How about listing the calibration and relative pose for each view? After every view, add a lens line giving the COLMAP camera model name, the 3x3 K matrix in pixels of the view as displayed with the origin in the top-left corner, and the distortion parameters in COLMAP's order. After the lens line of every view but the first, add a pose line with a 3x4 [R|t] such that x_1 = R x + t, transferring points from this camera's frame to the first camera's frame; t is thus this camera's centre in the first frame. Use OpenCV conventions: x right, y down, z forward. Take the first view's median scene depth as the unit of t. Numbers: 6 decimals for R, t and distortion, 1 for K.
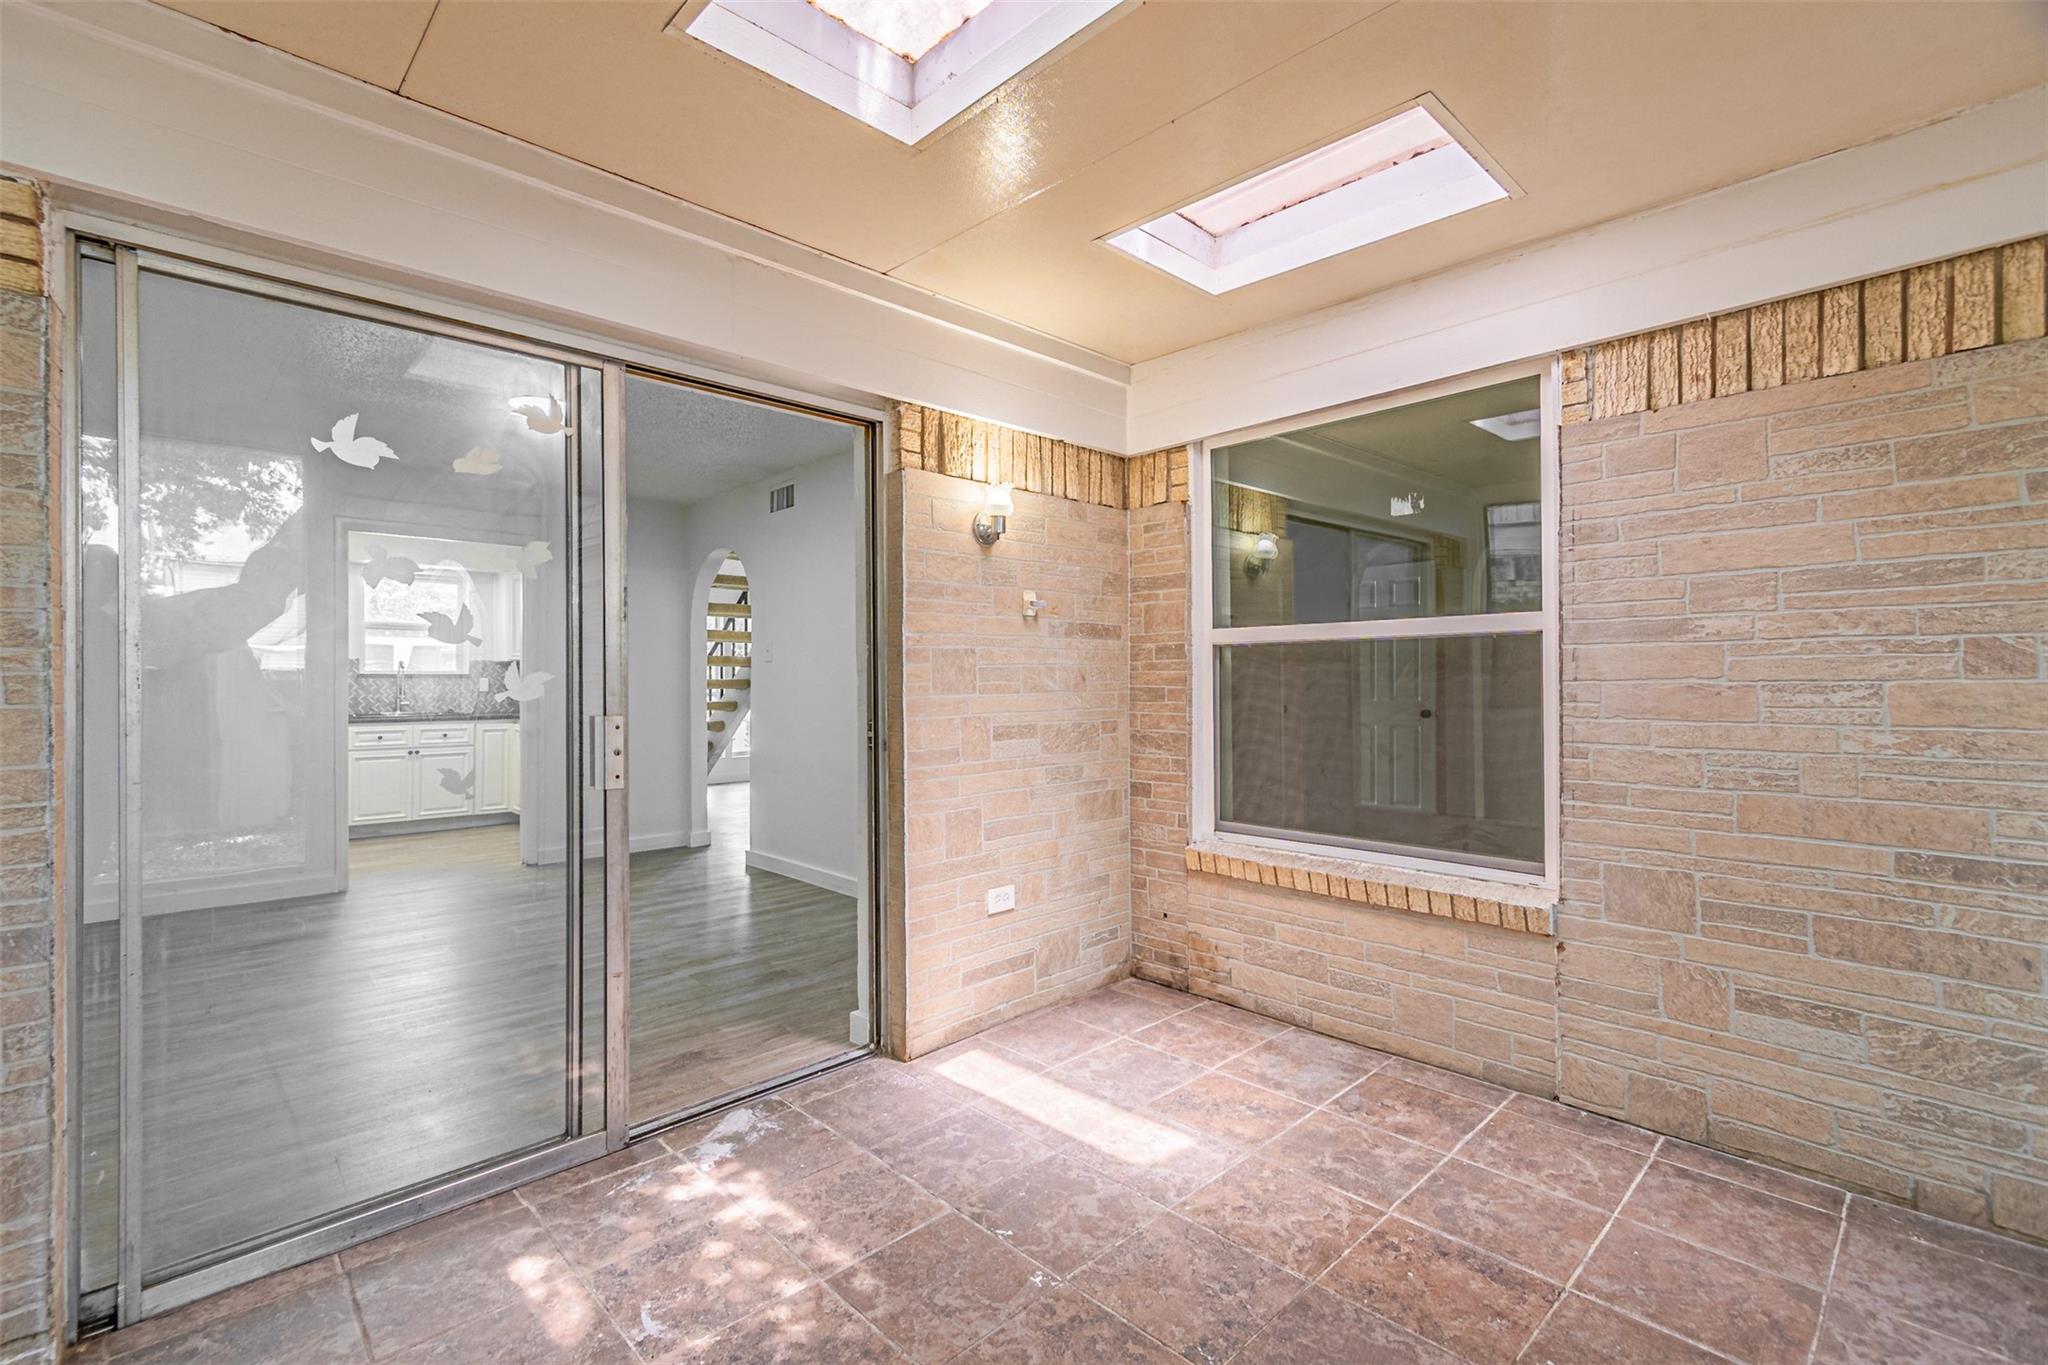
lens RADIAL K [[901.0, 0, 1024.0], [0, 901.0, 682.5], [0, 0, 1]] dist [-0.000600, -0.000049]
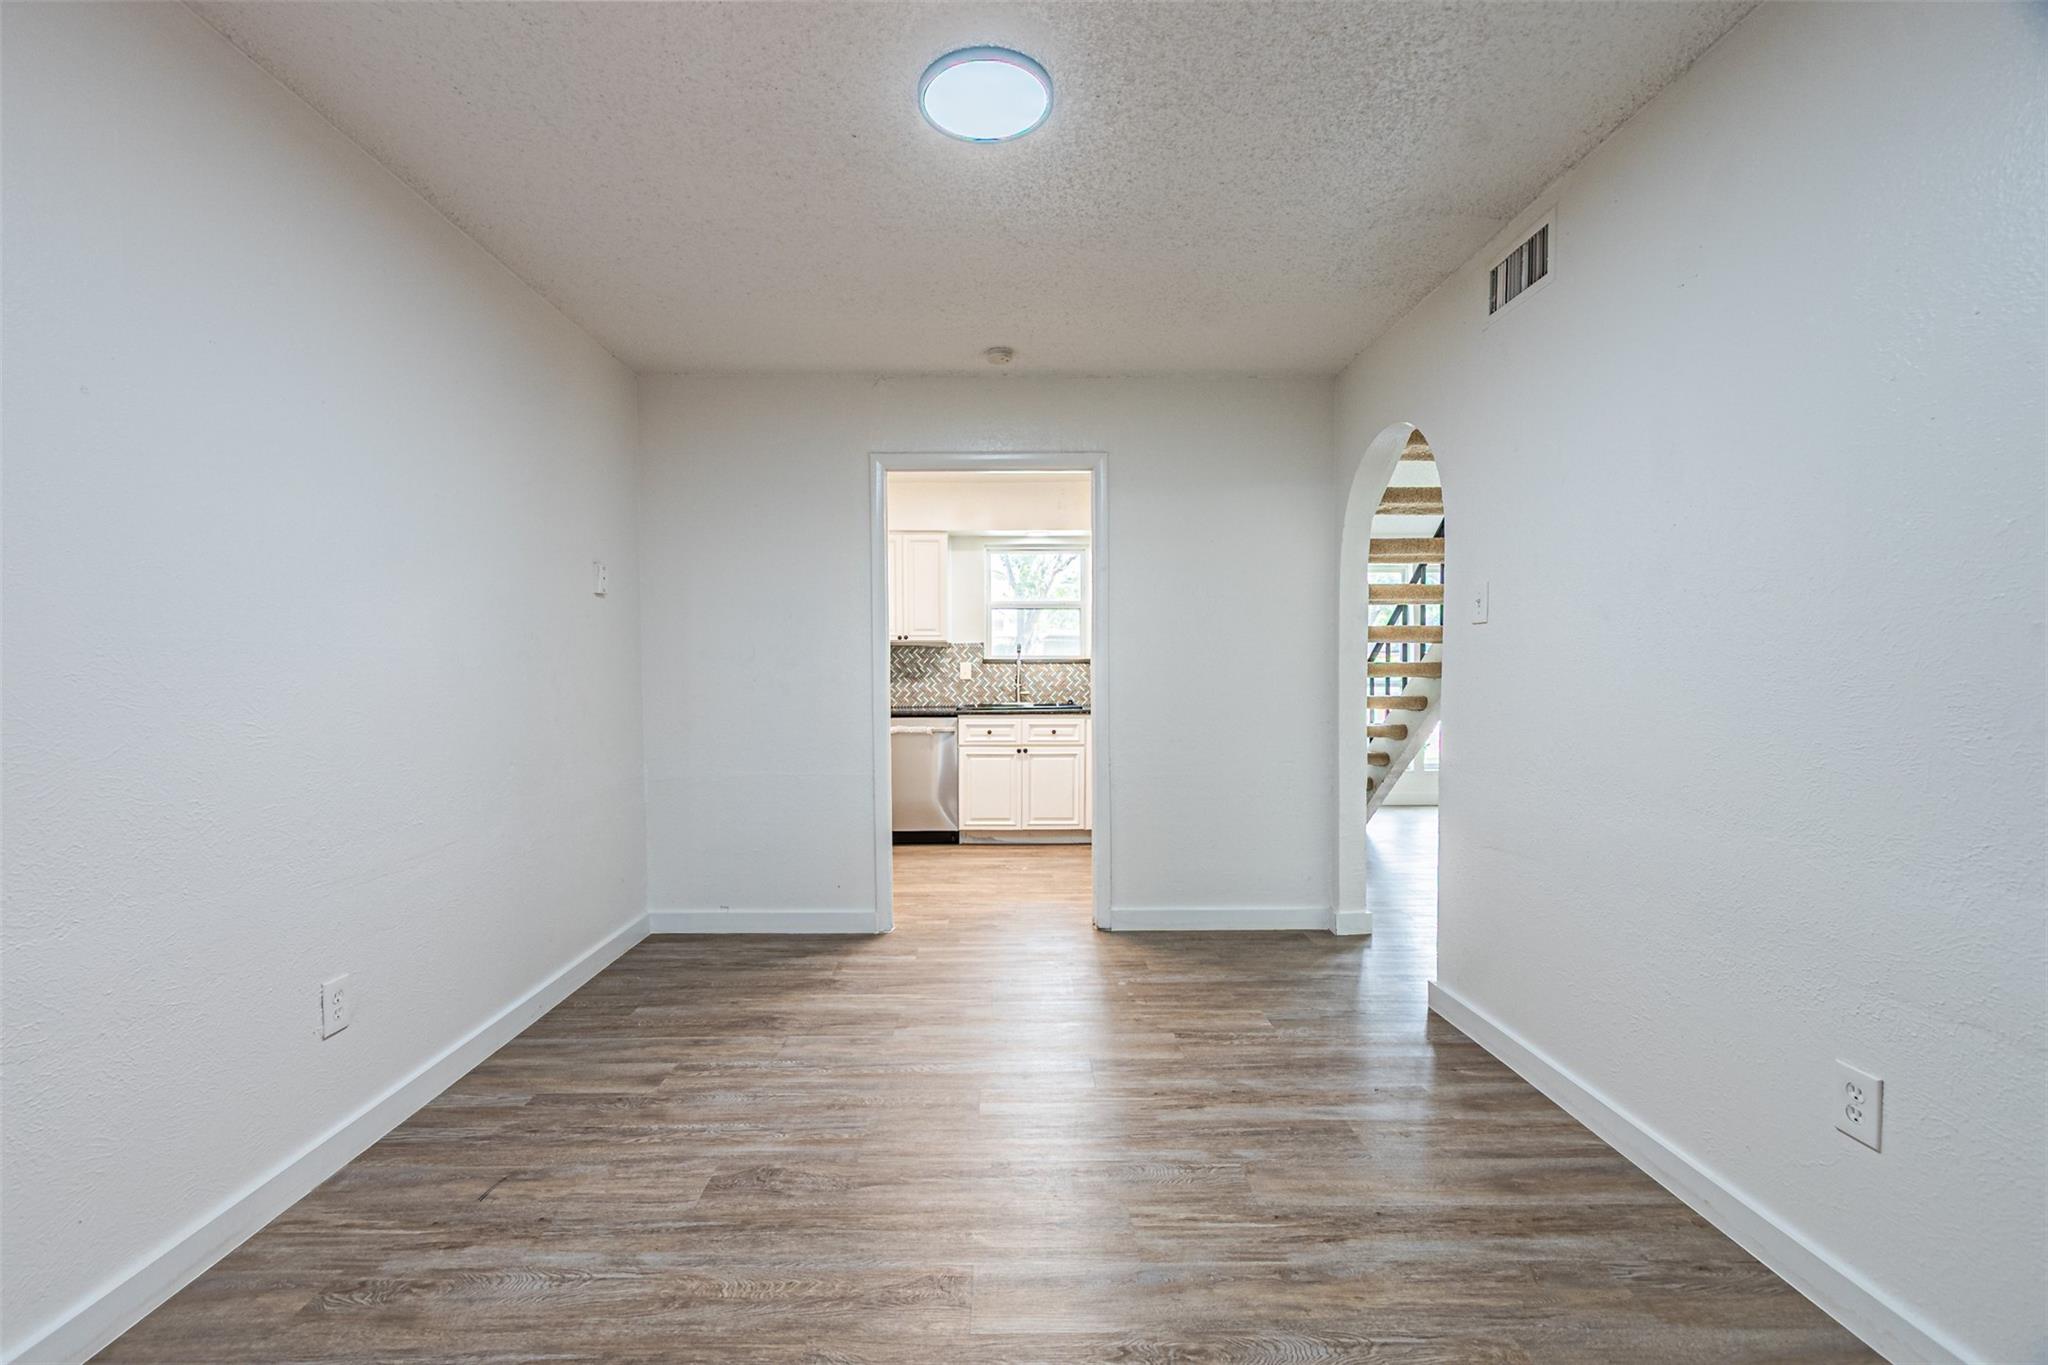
lens RADIAL K [[839.6, 0, 1018.4], [0, 839.6, 702.3], [0, 0, 1]] dist [-0.000123, -0.000013]
pose [[0.710381, 0.024171, -0.703402, -0.121475], [0.003016, 0.999296, 0.037385, 0.001963], [0.703810, -0.028679, 0.709809, 0.433171]]
